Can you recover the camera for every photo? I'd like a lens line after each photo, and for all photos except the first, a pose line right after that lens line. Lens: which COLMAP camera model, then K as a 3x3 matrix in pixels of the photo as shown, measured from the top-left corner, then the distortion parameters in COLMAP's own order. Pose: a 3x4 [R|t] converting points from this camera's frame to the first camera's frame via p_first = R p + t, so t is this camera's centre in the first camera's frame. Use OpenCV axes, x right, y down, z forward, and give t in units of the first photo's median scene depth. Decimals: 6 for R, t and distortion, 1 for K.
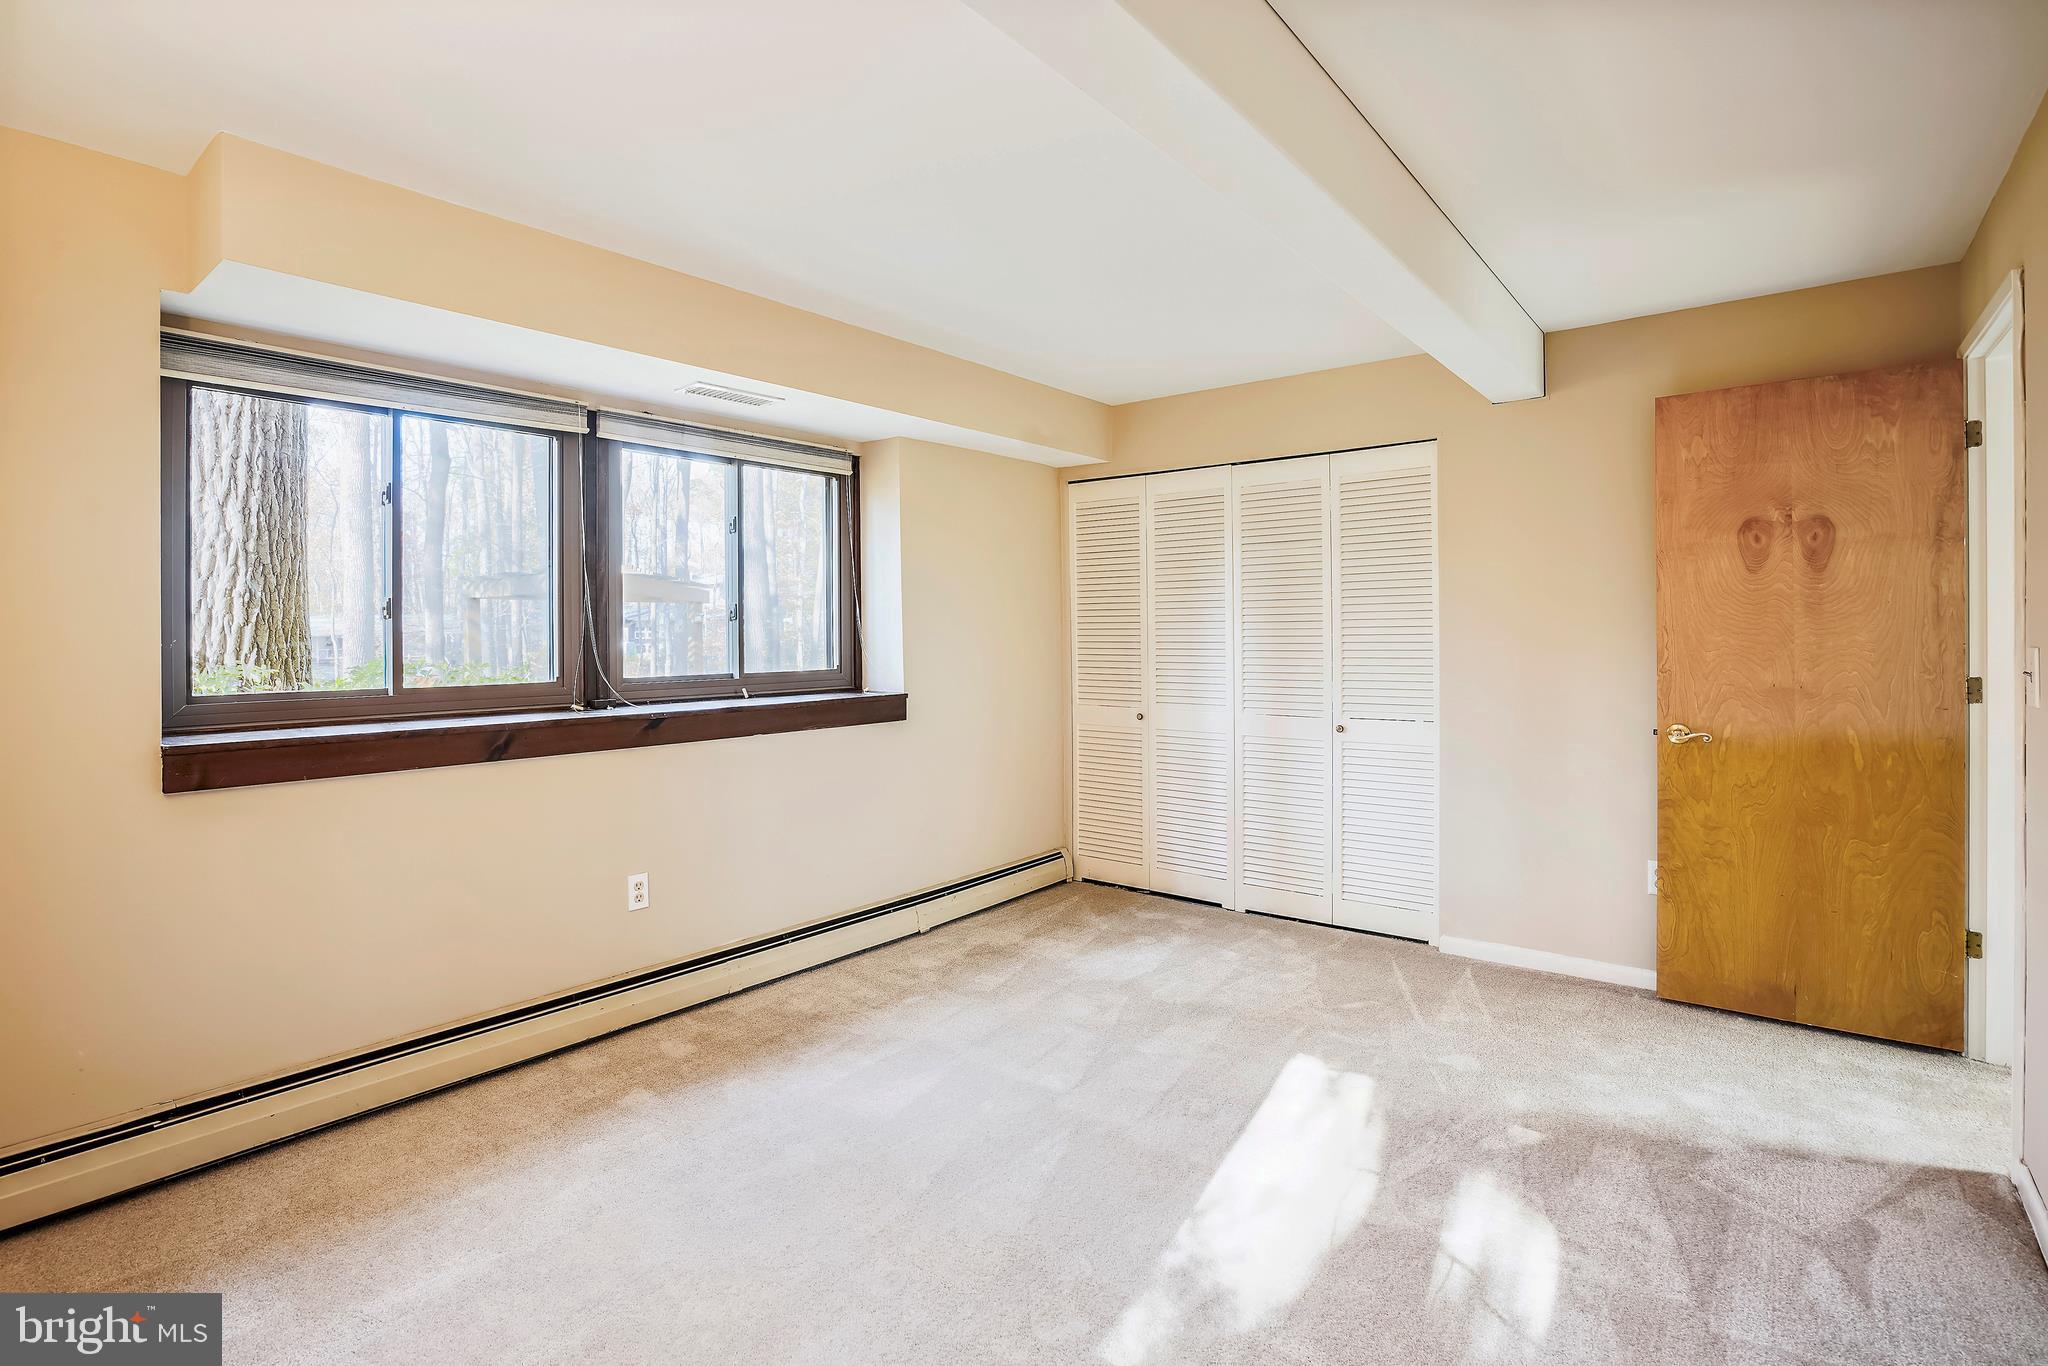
lens RADIAL K [[985.4, 0, 1026.2], [0, 985.4, 638.4], [0, 0, 1]] dist [-0.045063, -0.000049]
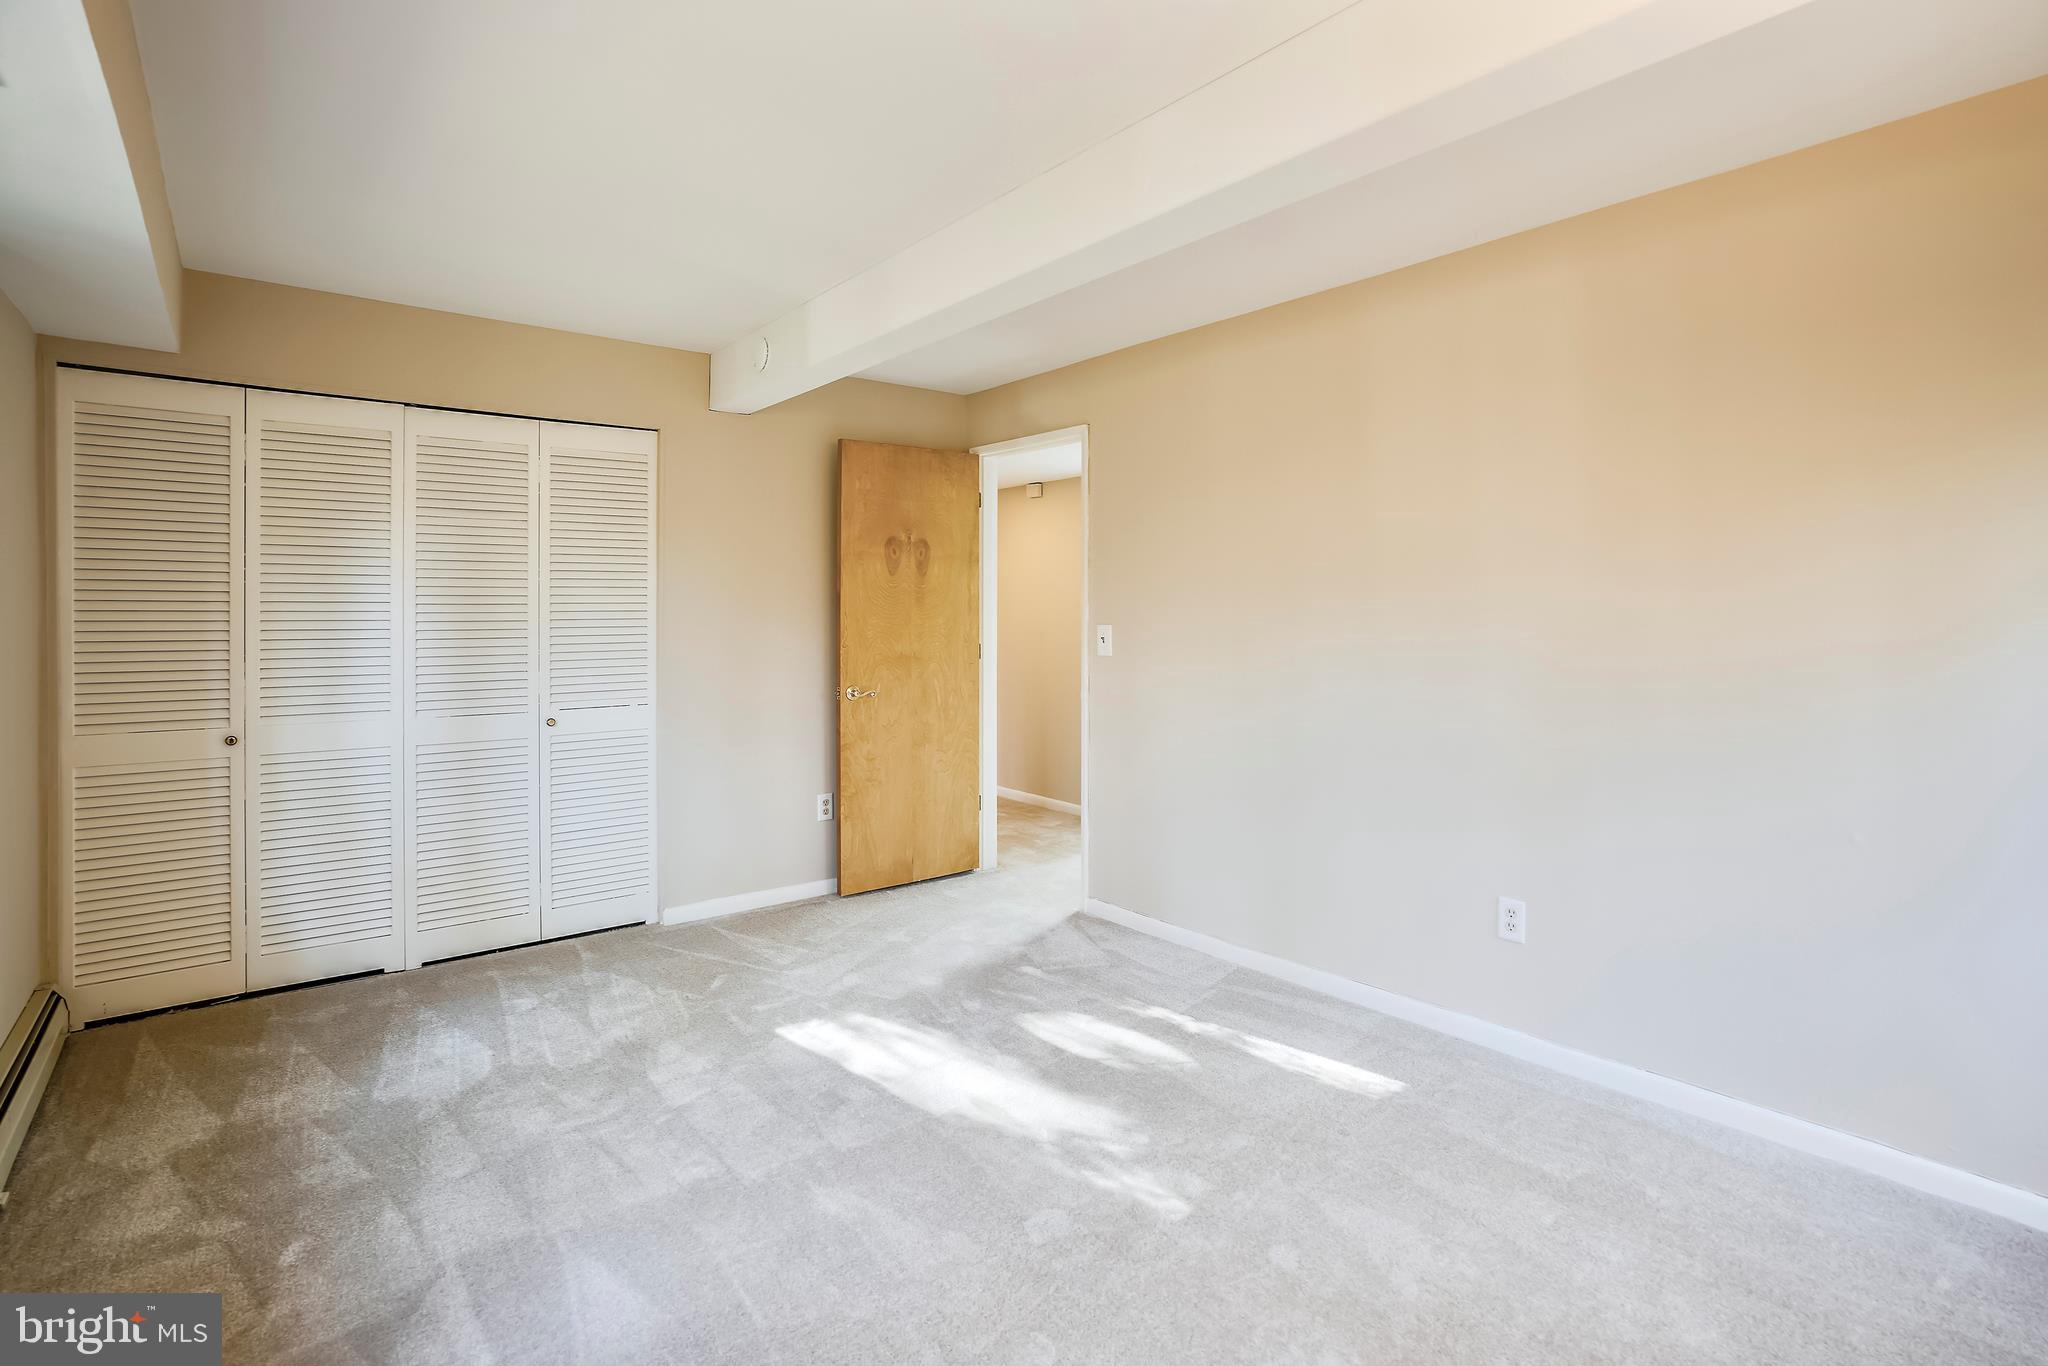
lens RADIAL K [[959.6, 0, 1020.4], [0, 959.6, 602.7], [0, 0, 1]] dist [-0.080890, 0.027923]
pose [[0.208828, 0.023821, 0.977662, -0.449874], [0.013052, 0.999546, -0.027142, 0.010479], [-0.977865, 0.018428, 0.208422, 0.388419]]
